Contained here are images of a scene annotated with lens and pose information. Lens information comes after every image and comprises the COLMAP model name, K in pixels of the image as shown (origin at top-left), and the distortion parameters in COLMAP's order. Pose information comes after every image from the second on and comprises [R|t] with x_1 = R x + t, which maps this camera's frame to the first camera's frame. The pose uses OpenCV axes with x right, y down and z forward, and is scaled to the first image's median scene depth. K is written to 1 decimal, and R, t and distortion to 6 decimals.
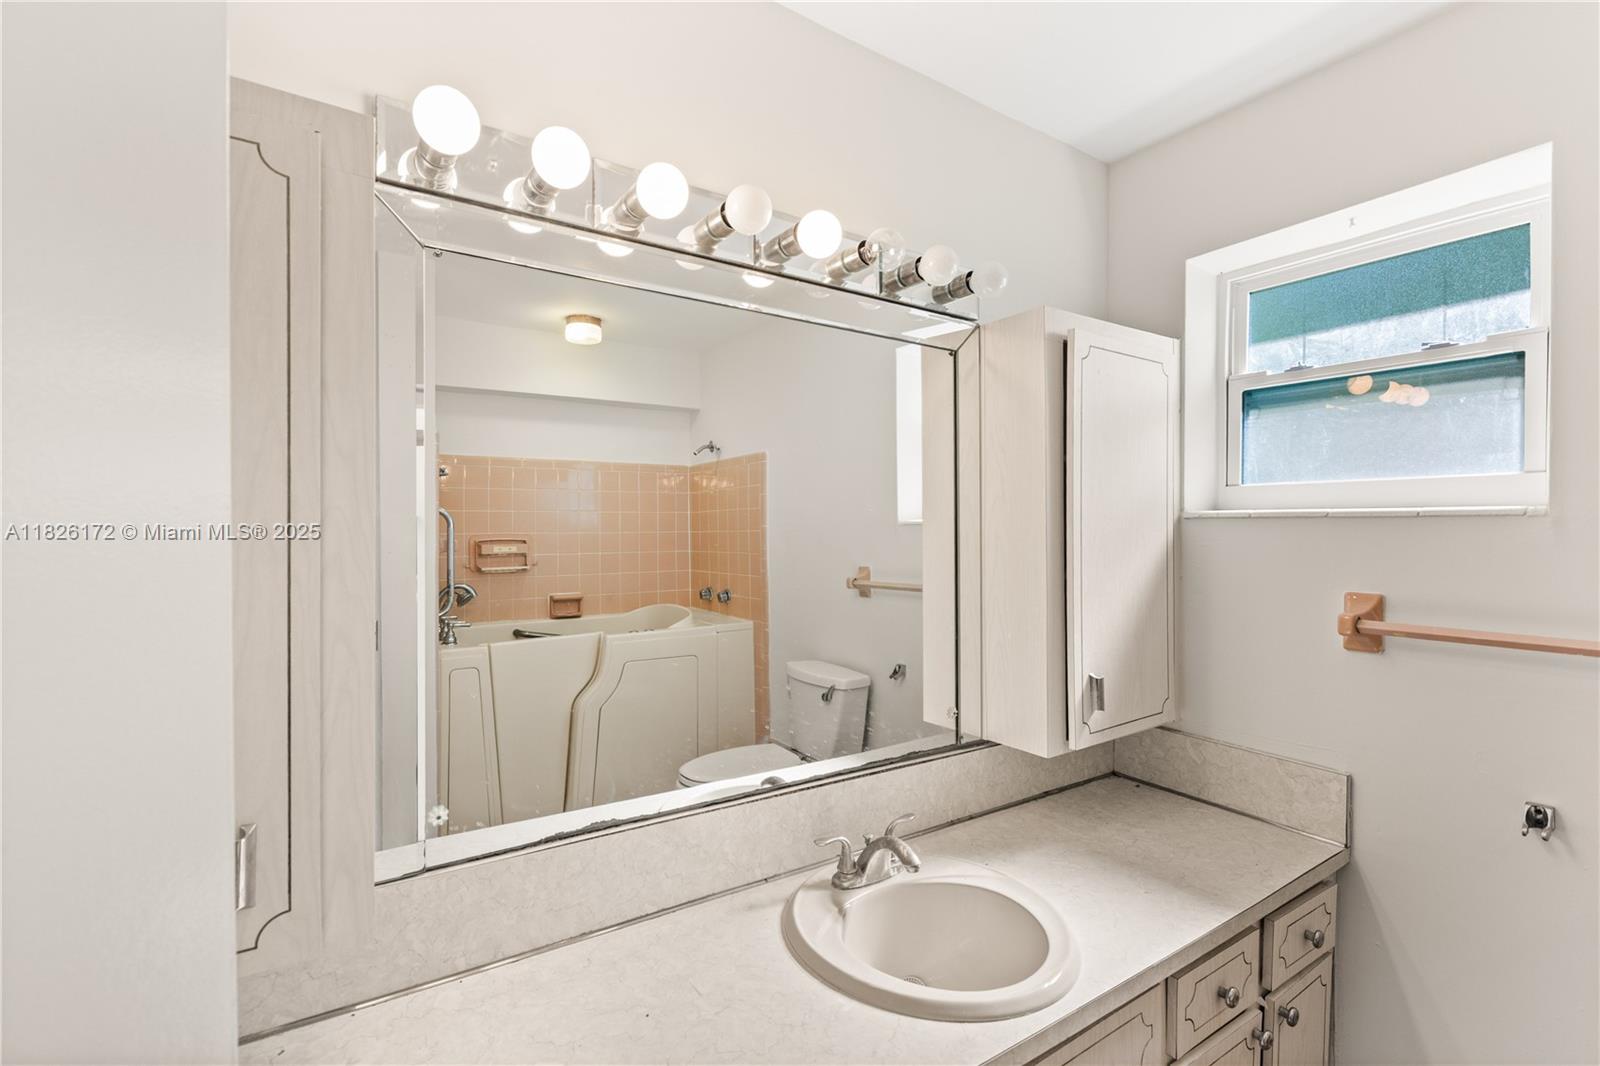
lens RADIAL K [[726.3, 0, 800.8], [0, 726.3, 523.2], [0, 0, 1]] dist [-0.001309, -0.000479]
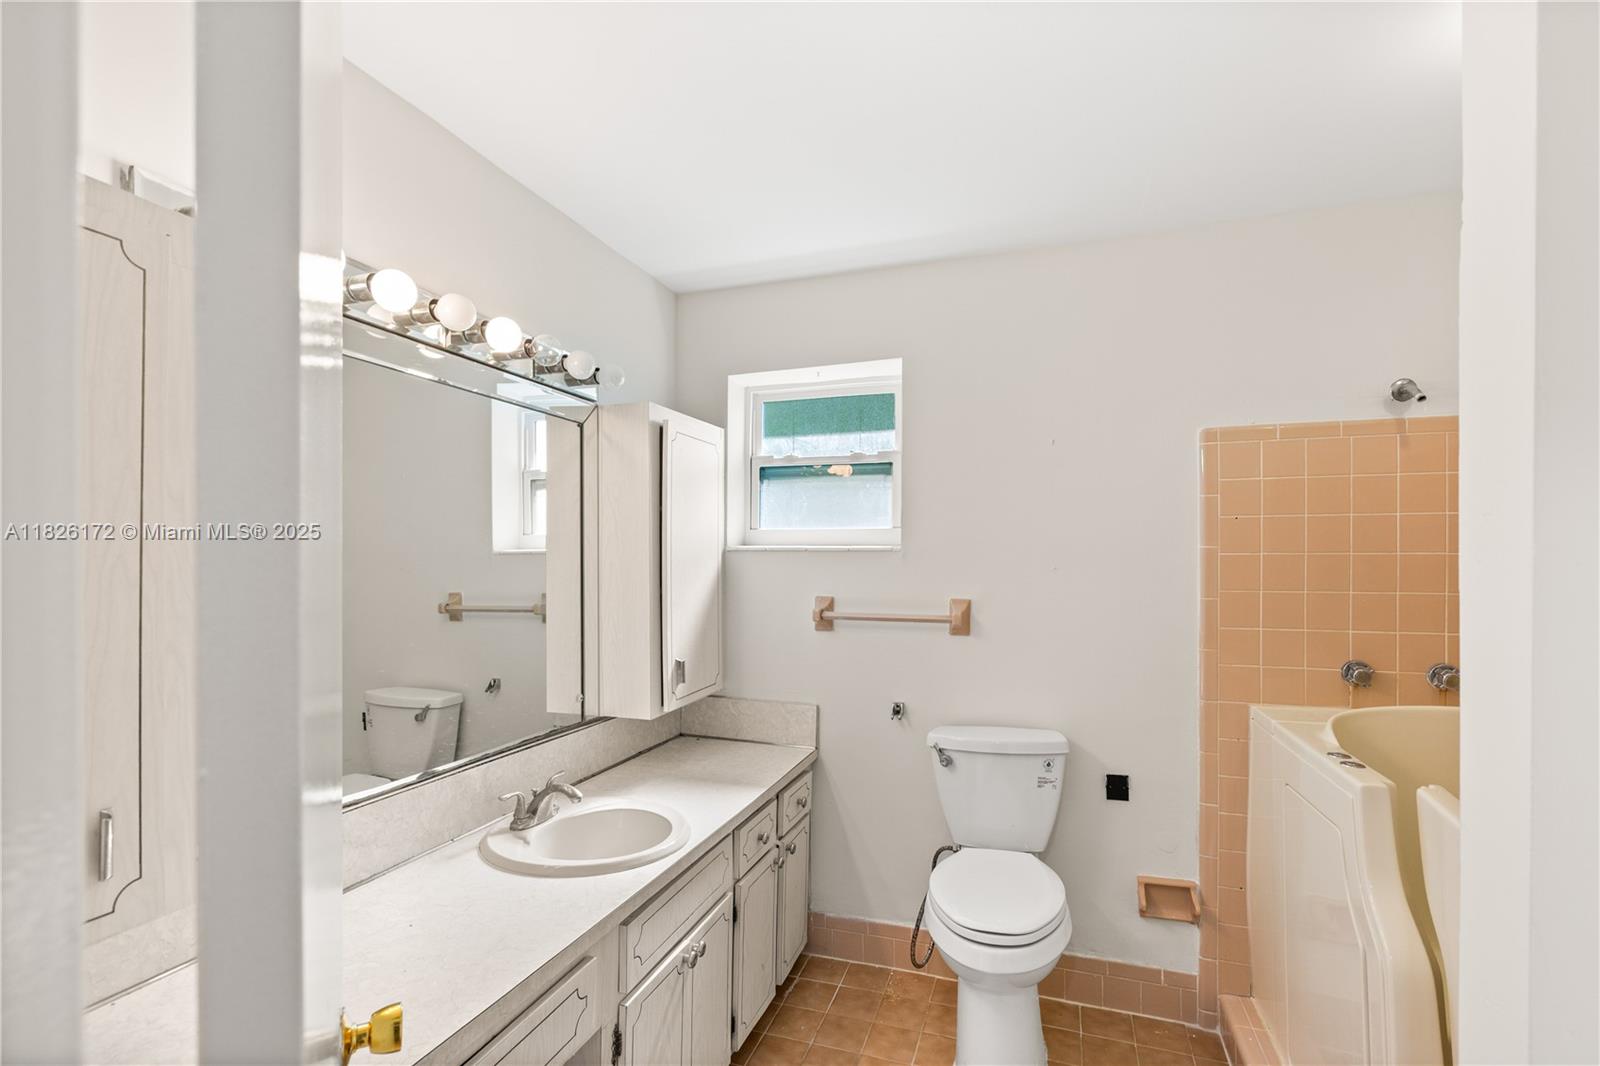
lens RADIAL K [[737.1, 0, 791.4], [0, 737.1, 502.7], [0, 0, 1]] dist [-0.001383, -0.000068]
pose [[0.806458, 0.043737, 0.589672, -0.301659], [-0.005487, 0.997771, -0.066502, -0.006725], [-0.591266, 0.050395, 0.804900, -0.340914]]
